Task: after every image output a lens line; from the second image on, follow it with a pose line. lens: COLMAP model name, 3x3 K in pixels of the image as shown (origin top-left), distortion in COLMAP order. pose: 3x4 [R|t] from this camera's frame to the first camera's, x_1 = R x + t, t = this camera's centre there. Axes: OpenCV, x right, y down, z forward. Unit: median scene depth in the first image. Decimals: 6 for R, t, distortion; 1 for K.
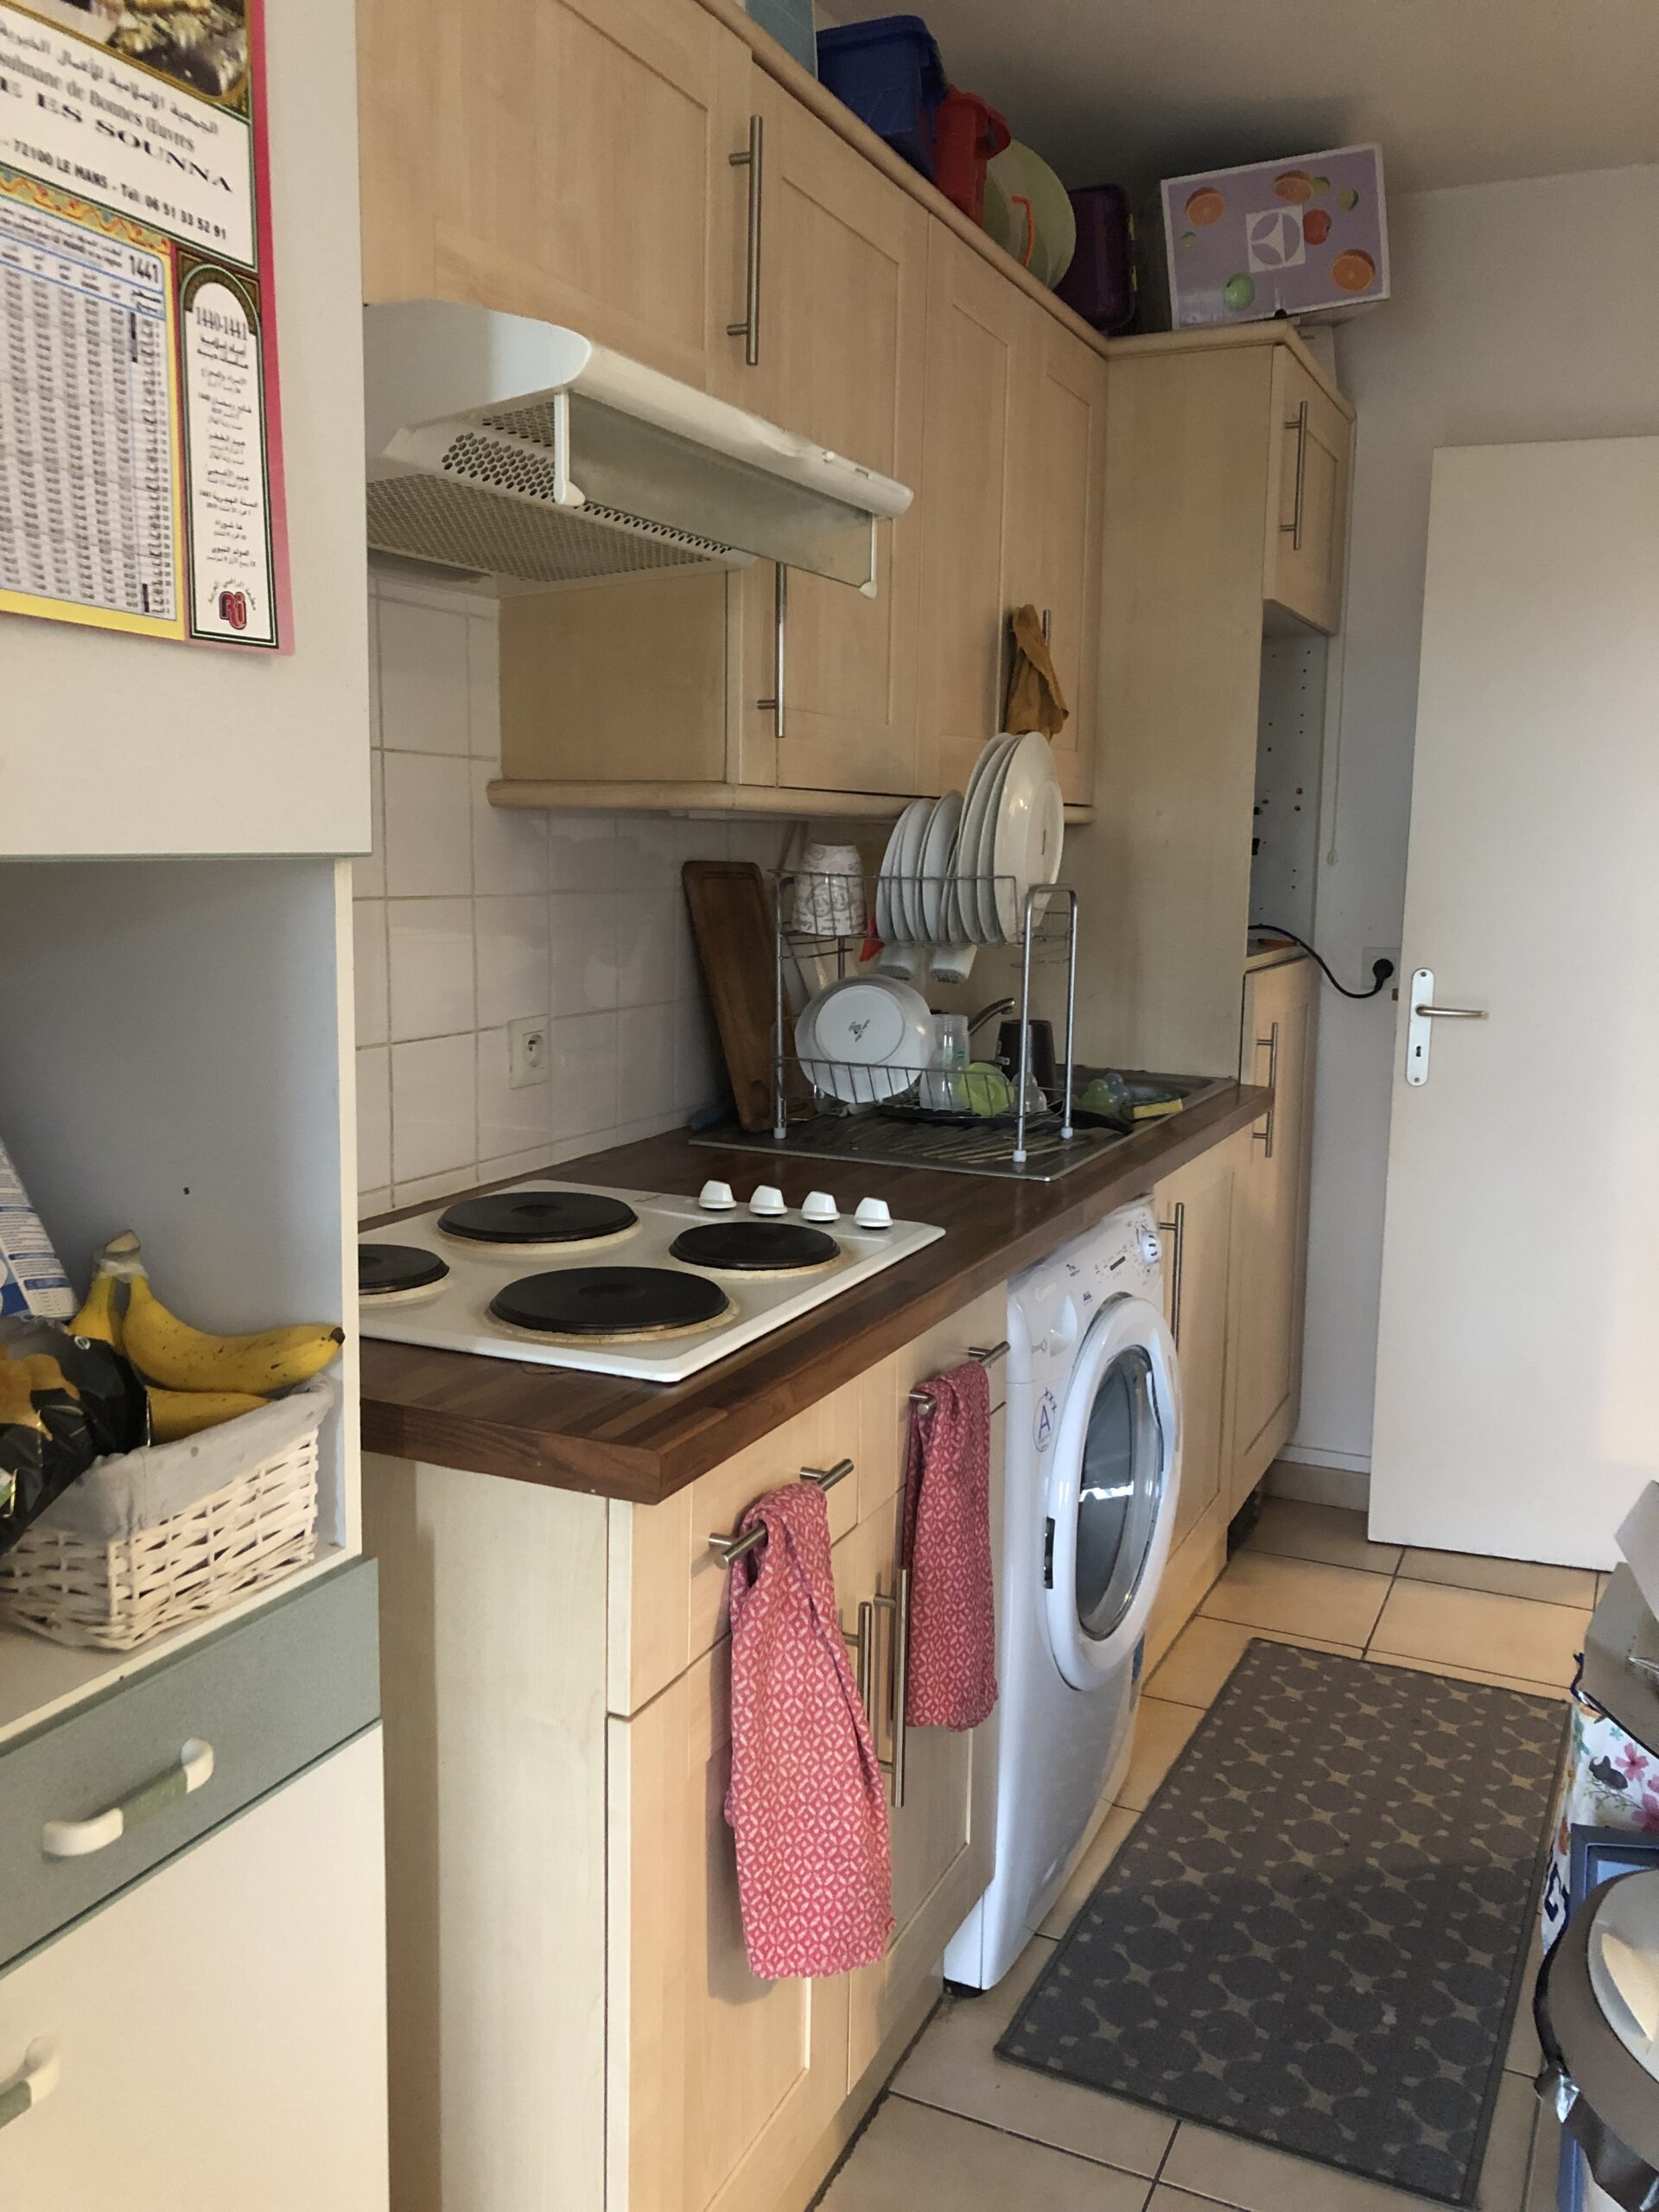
lens RADIAL K [[1817.8, 0, 826.0], [0, 1817.8, 1108.5], [0, 0, 1]] dist [0.021605, 0.013944]
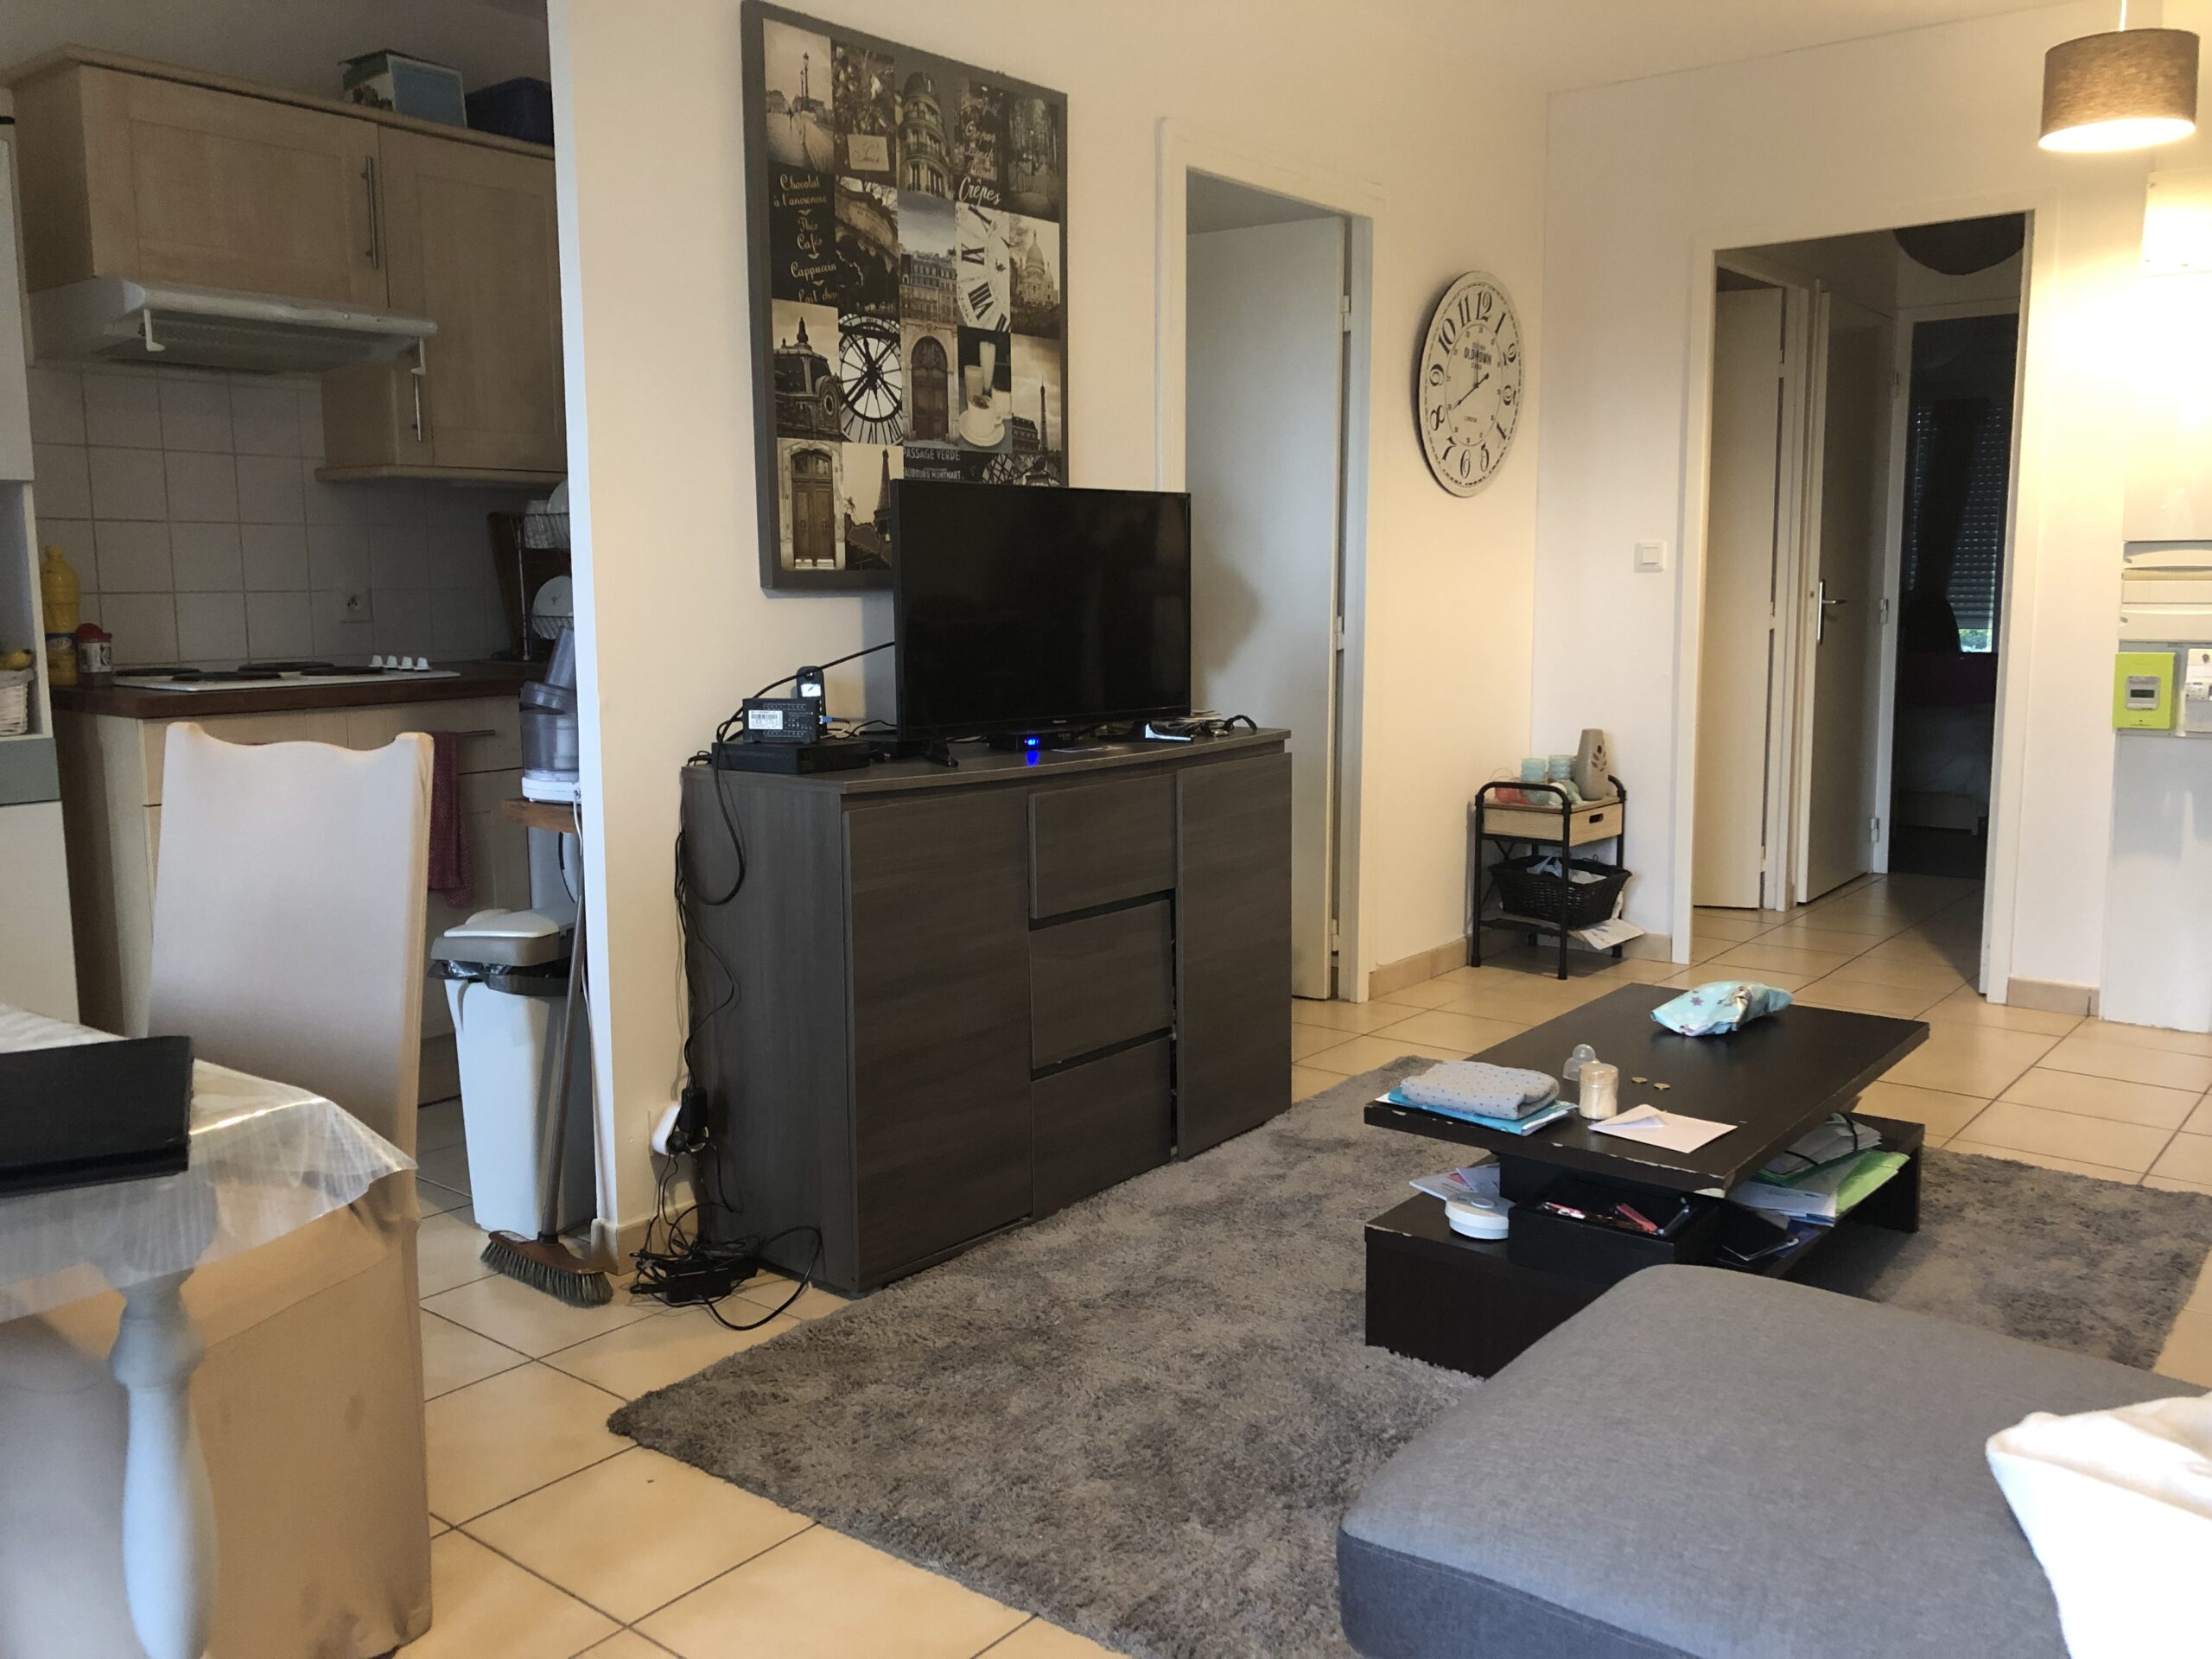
lens RADIAL K [[1817.8, 0, 1105.9], [0, 1817.8, 823.8], [0, 0, 1]] dist [0.021605, 0.013944]
pose [[0.971975, 0.011309, -0.234812, 1.458870], [-0.013754, 0.999867, -0.008778, 0.282527], [0.234681, 0.011762, 0.972001, -0.986897]]
